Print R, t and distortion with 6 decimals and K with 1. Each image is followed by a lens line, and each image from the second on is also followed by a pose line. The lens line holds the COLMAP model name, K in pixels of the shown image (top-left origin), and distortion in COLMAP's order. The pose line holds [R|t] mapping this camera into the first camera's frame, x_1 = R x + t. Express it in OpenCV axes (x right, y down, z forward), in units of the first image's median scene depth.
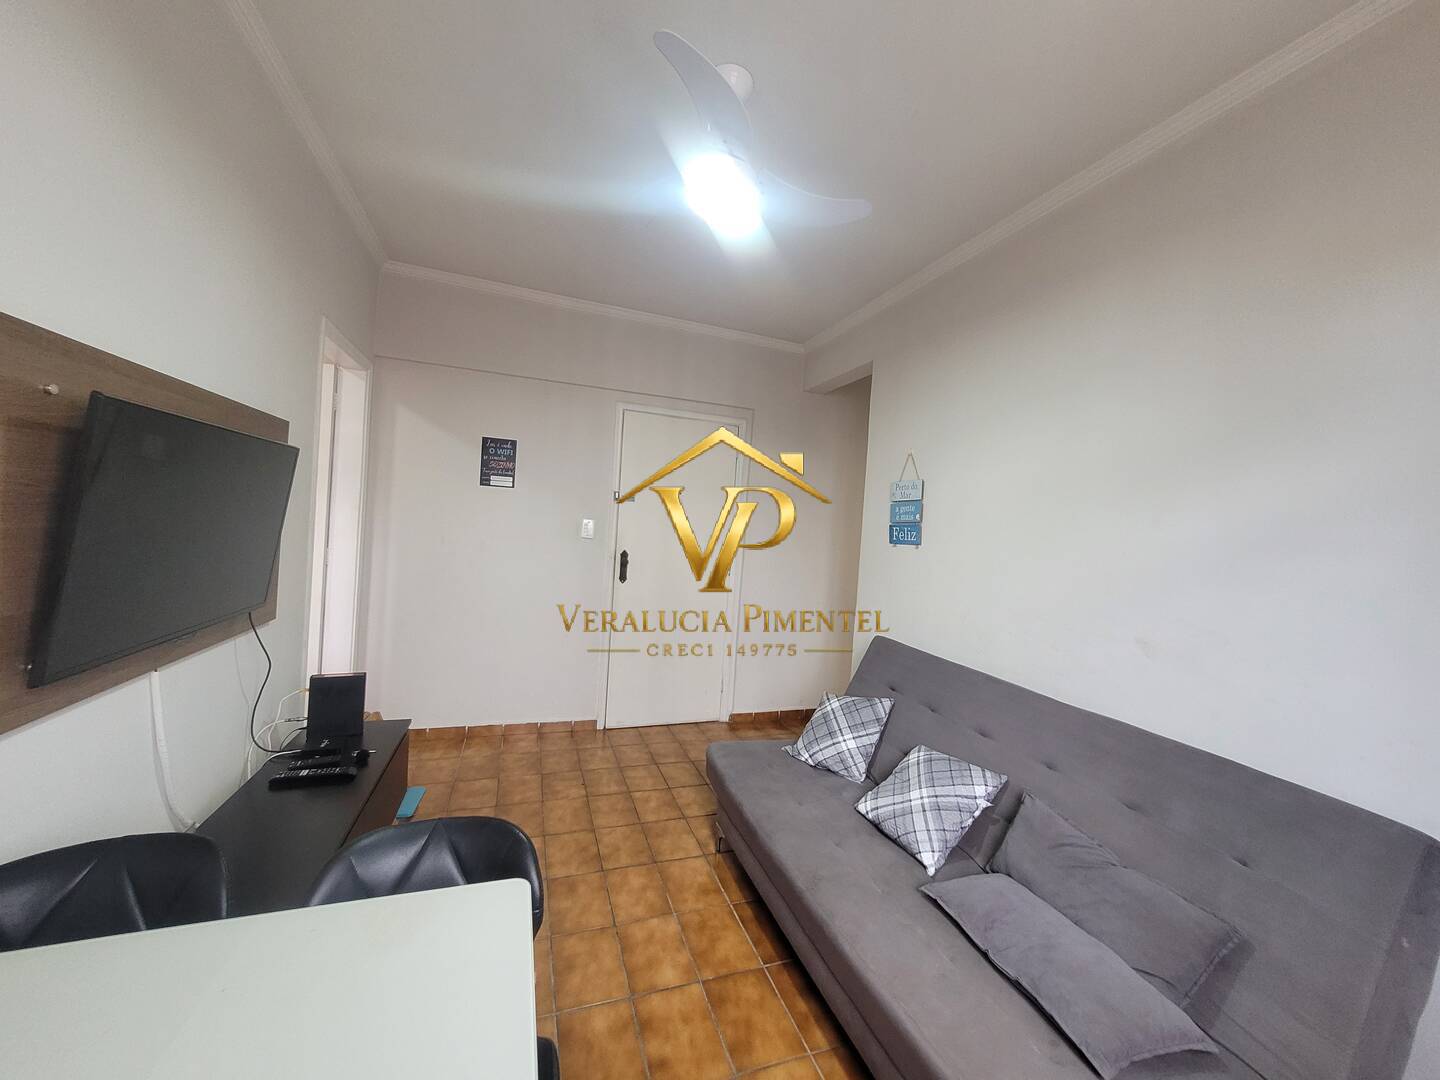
lens RADIAL K [[565.6, 0, 734.8], [0, 565.6, 532.5], [0, 0, 1]] dist [-0.001720, 0.000063]
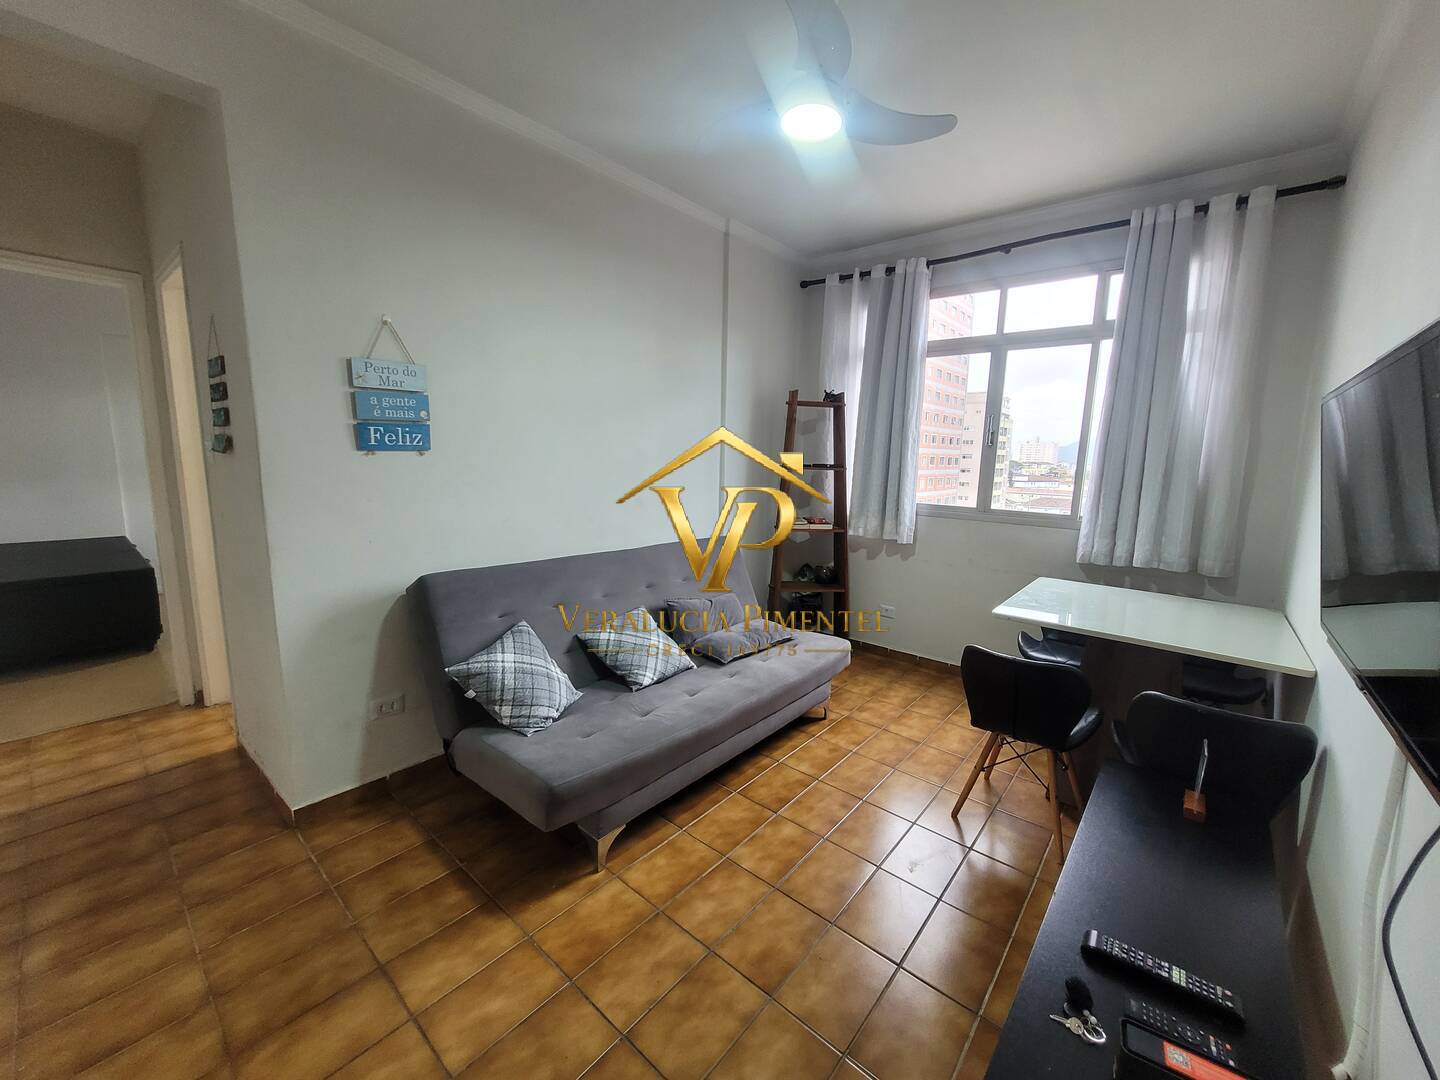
lens RADIAL K [[565.6, 0, 731.8], [0, 565.6, 539.0], [0, 0, 1]] dist [-0.001720, 0.000063]
pose [[-0.492115, -0.210401, 0.844721, -0.668127], [-0.052163, 0.975736, 0.212645, -0.055190], [-0.868966, 0.060583, -0.491150, 1.171249]]
